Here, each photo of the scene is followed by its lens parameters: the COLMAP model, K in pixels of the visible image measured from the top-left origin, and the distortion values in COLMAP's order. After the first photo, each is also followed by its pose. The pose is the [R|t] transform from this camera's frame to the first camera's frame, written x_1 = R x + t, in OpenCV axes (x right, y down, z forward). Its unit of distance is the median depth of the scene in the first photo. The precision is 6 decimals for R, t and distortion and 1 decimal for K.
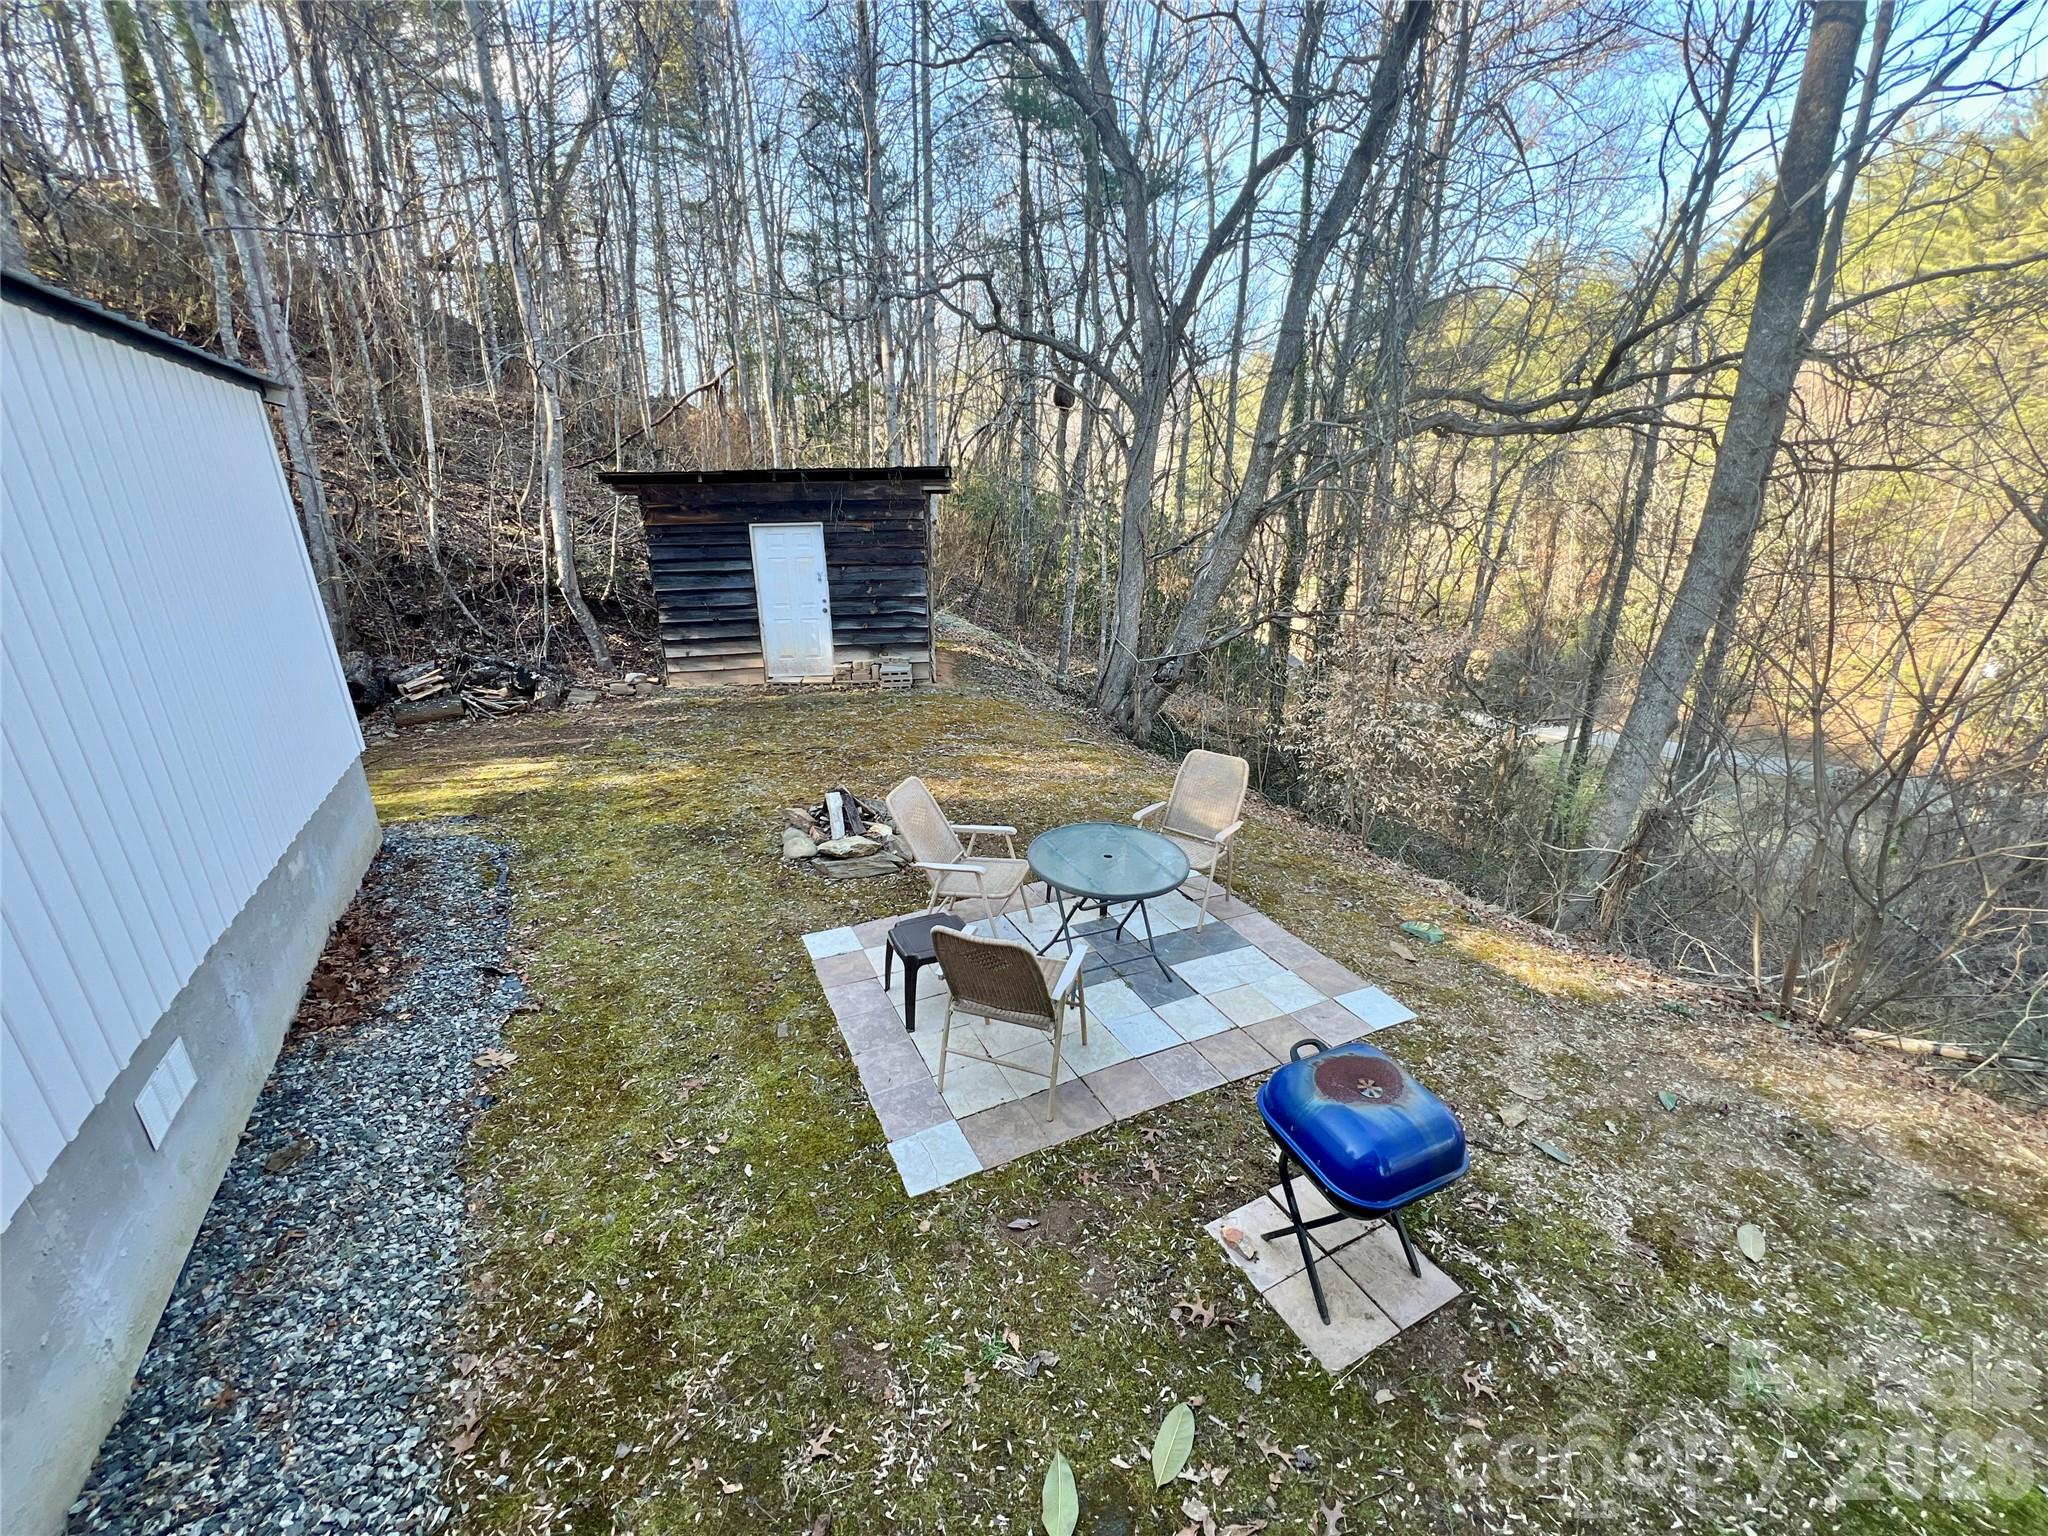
lens RADIAL K [[826.4, 0, 1015.6], [0, 826.4, 766.9], [0, 0, 1]] dist [-0.001307, 0.000059]
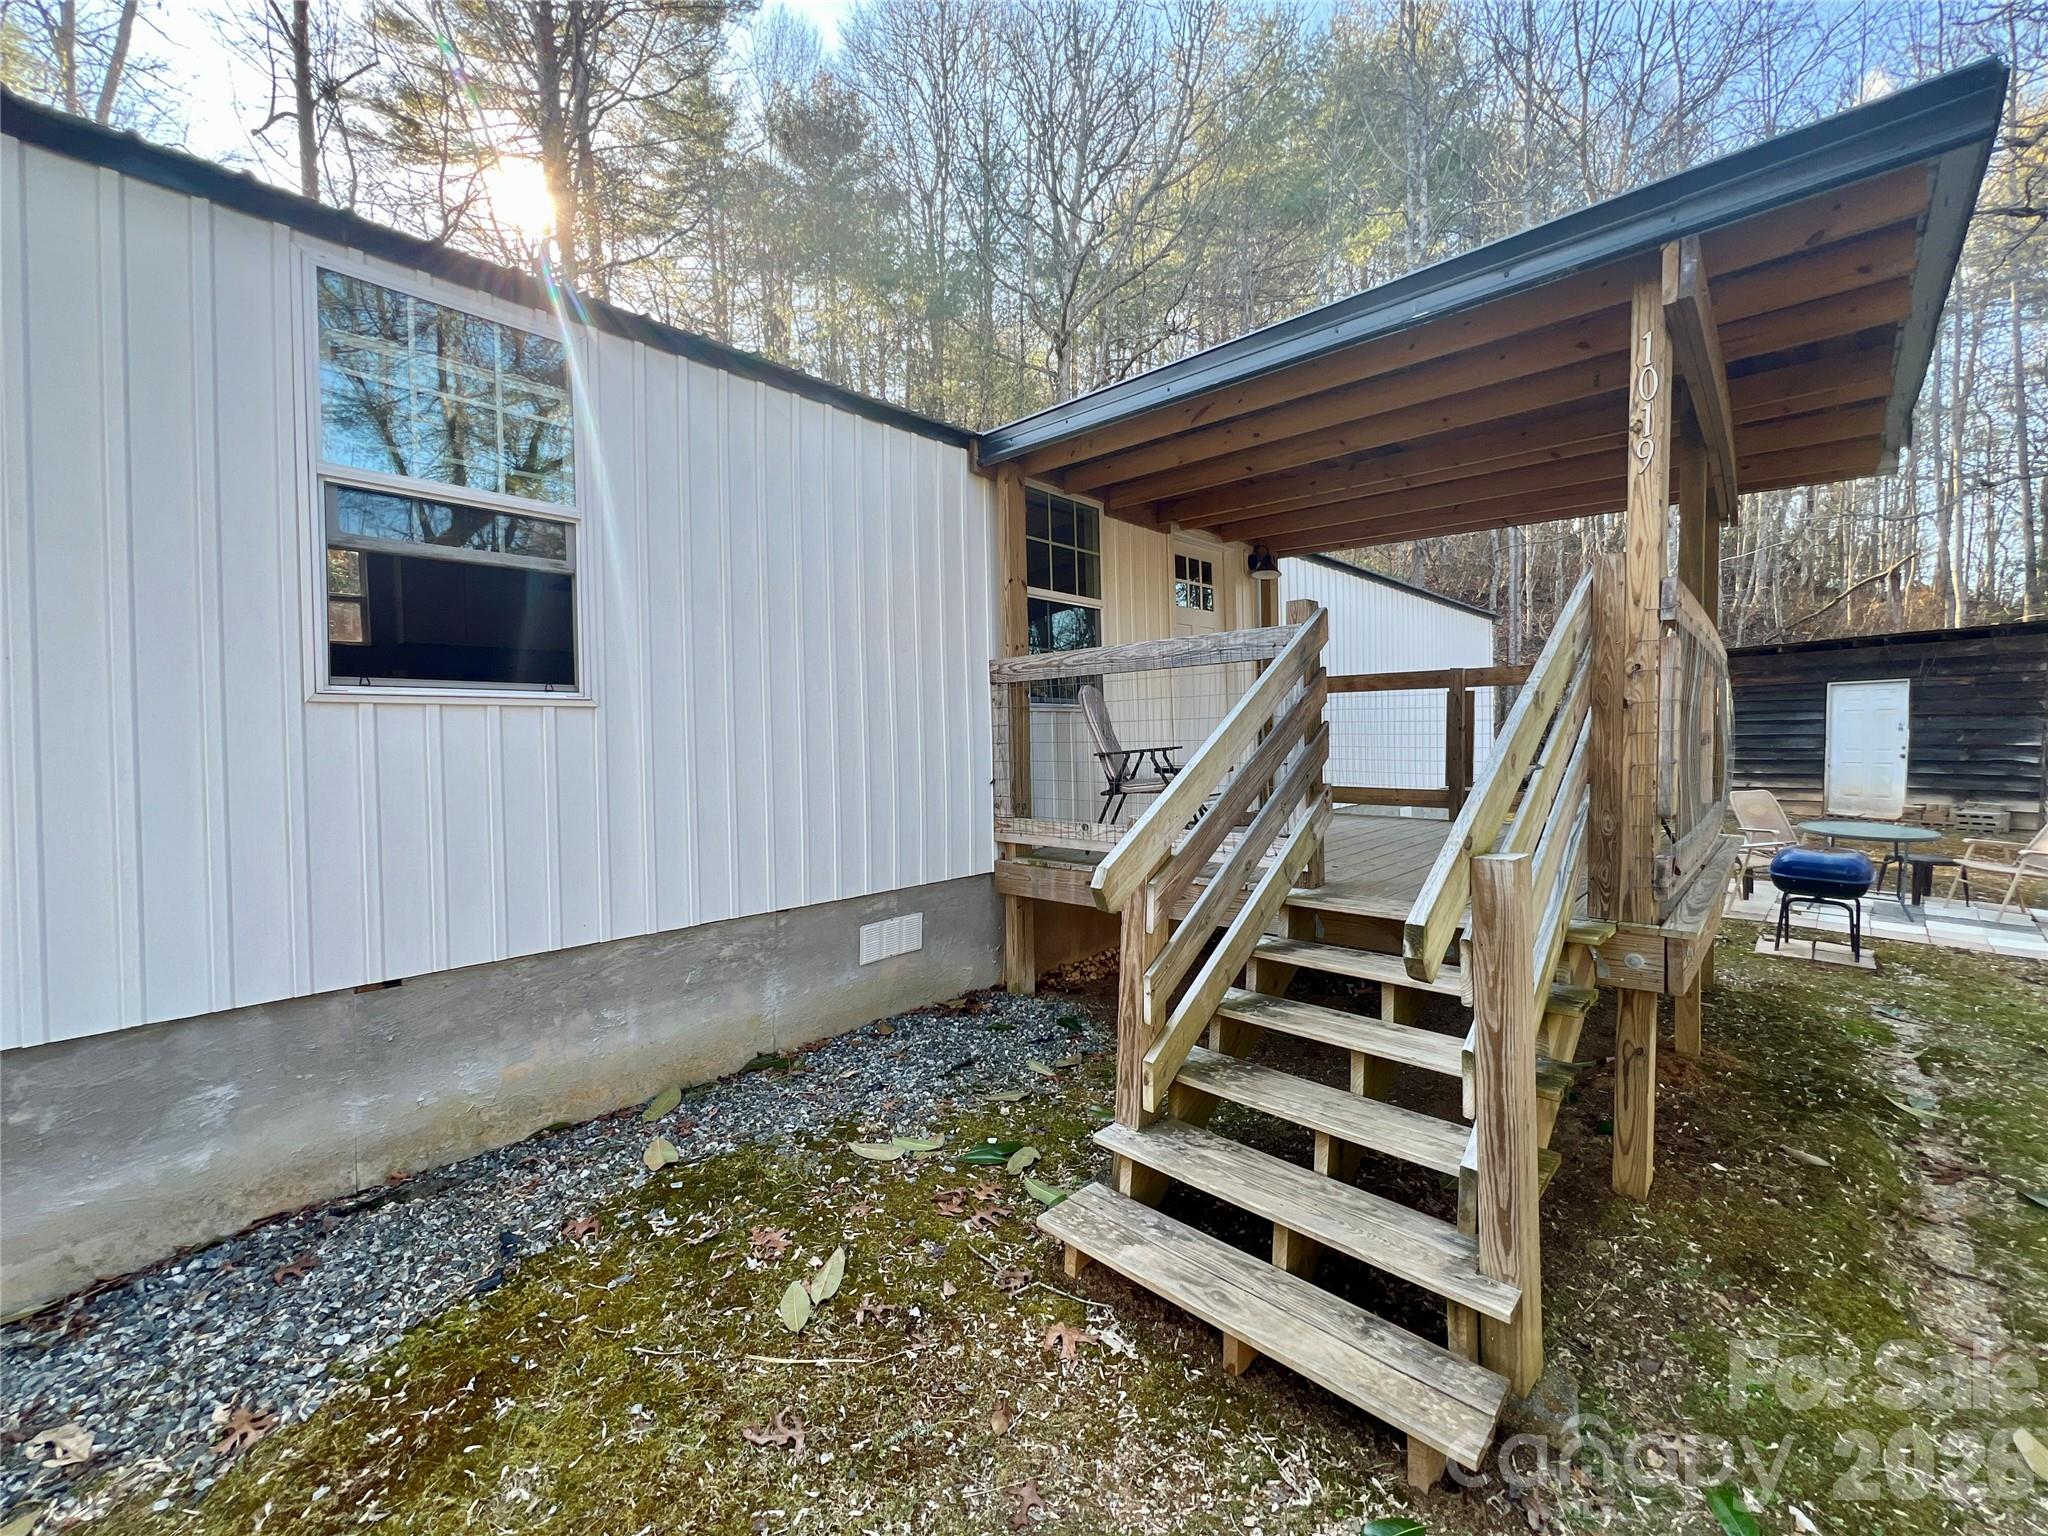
lens RADIAL K [[826.4, 0, 1027.6], [0, 826.4, 761.1], [0, 0, 1]] dist [-0.001307, 0.000059]
pose [[0.328686, 0.043894, -0.943419, 0.422680], [-0.283369, 0.957480, -0.054177, 0.205853], [0.900926, 0.285142, 0.327148, -0.401280]]
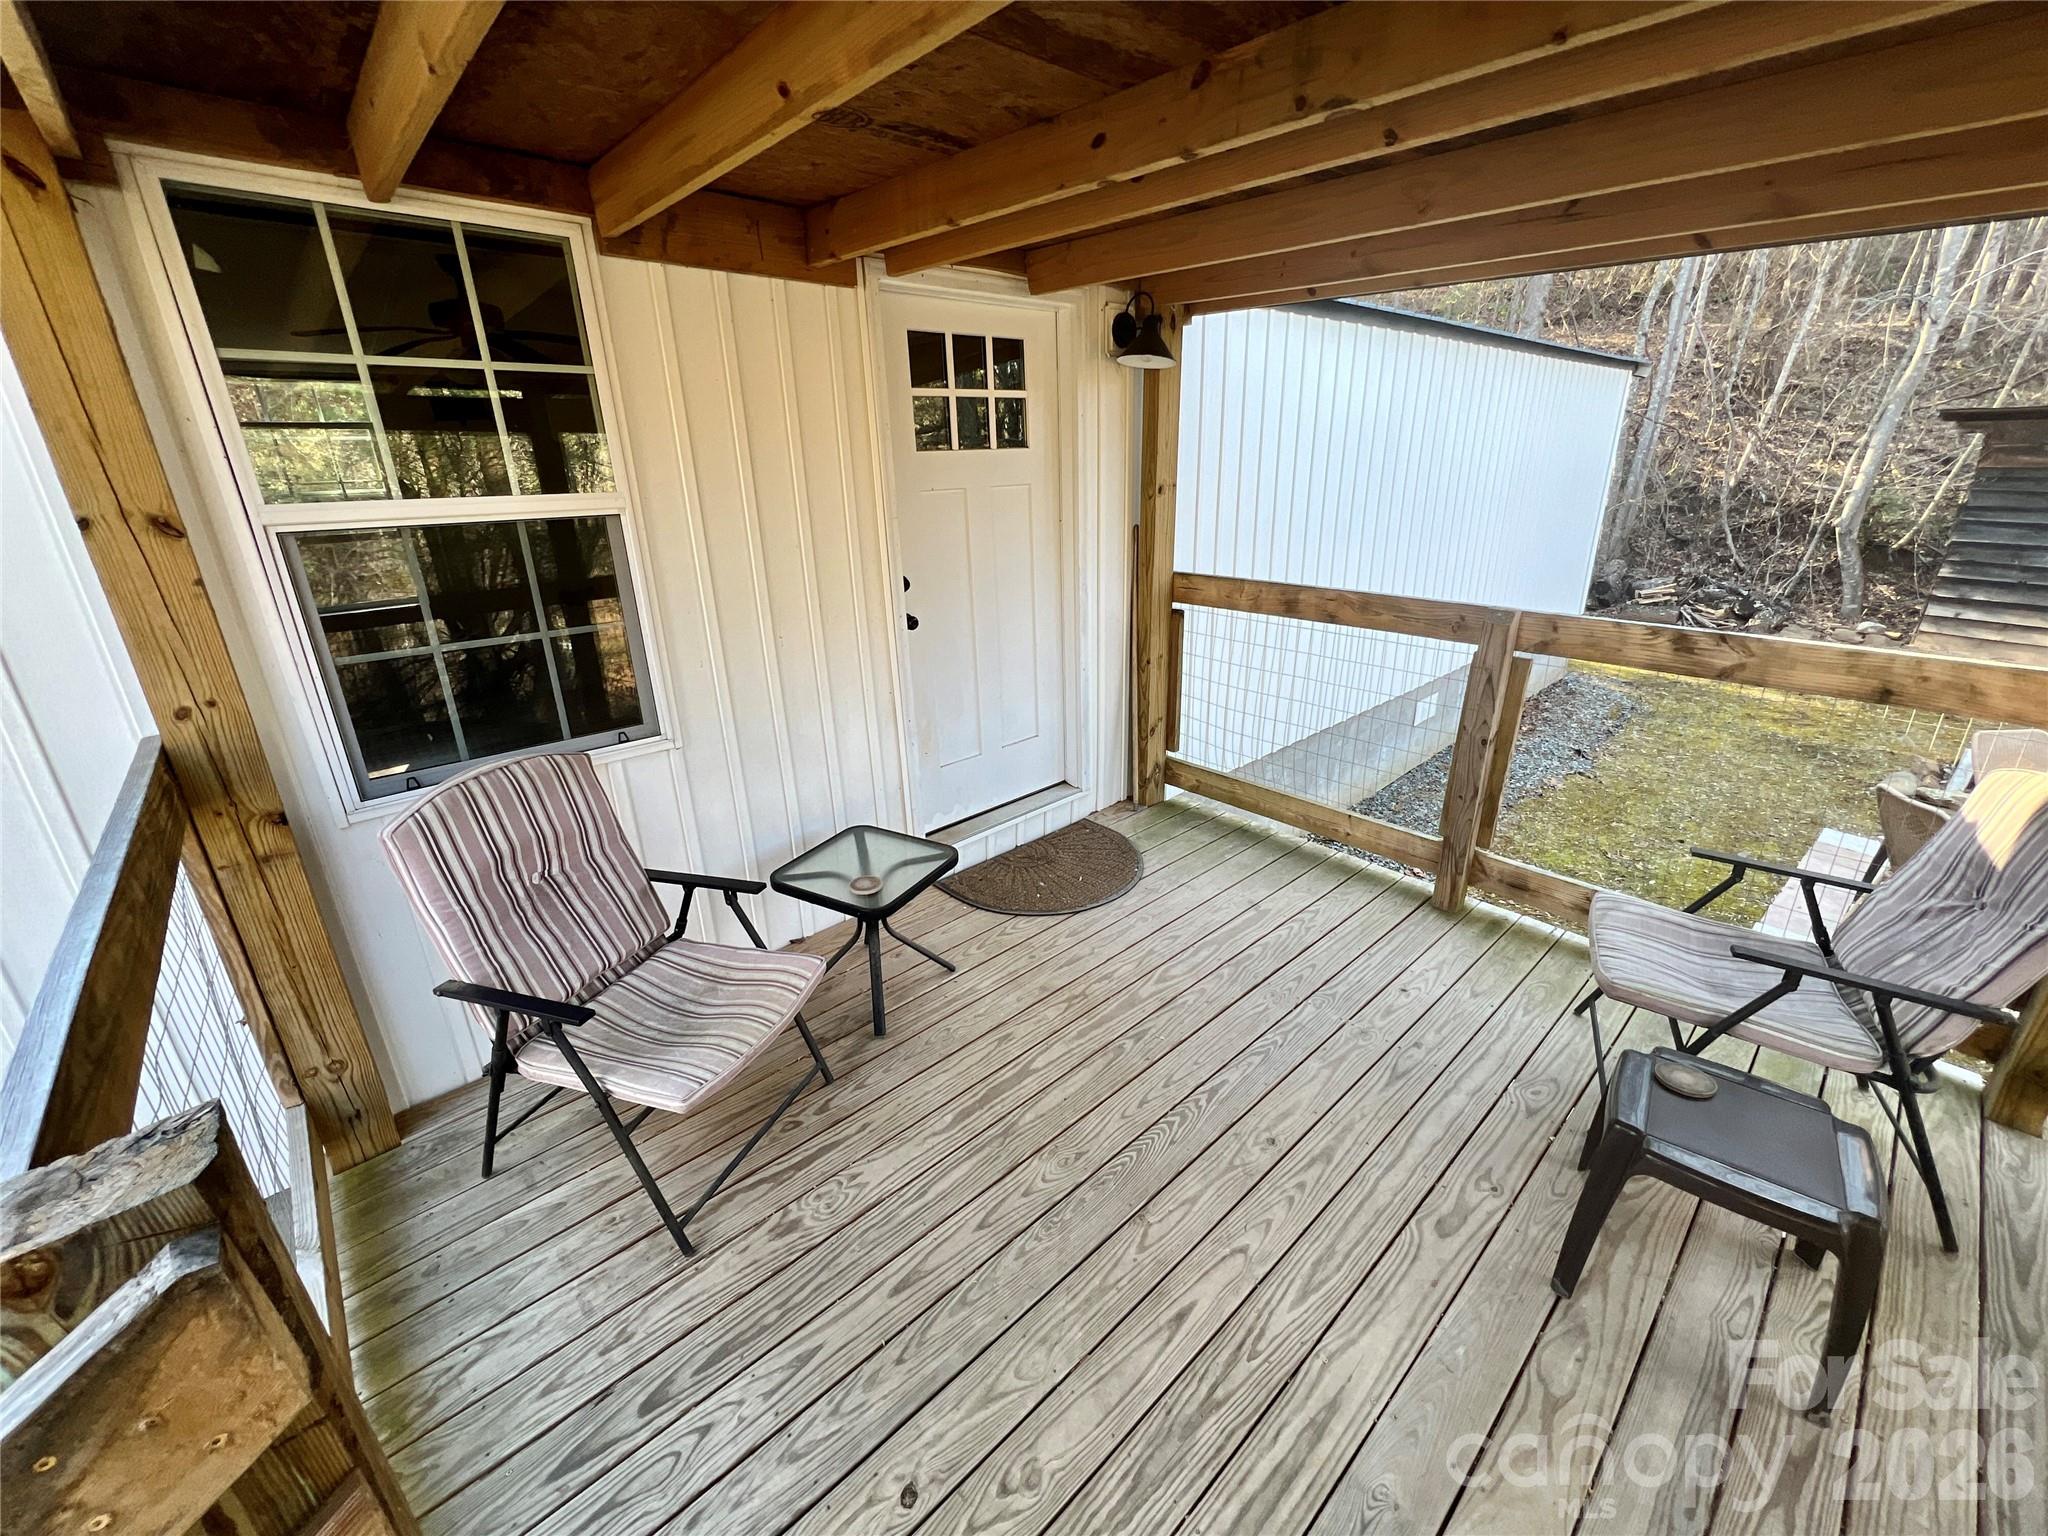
lens RADIAL K [[826.4, 0, 1023.5], [0, 826.4, 764.2], [0, 0, 1]] dist [-0.001307, 0.000059]
pose [[0.252844, 0.352347, -0.901067, 0.208865], [-0.289896, 0.916129, 0.276891, 0.056875], [0.923055, 0.191205, 0.333781, -0.197739]]
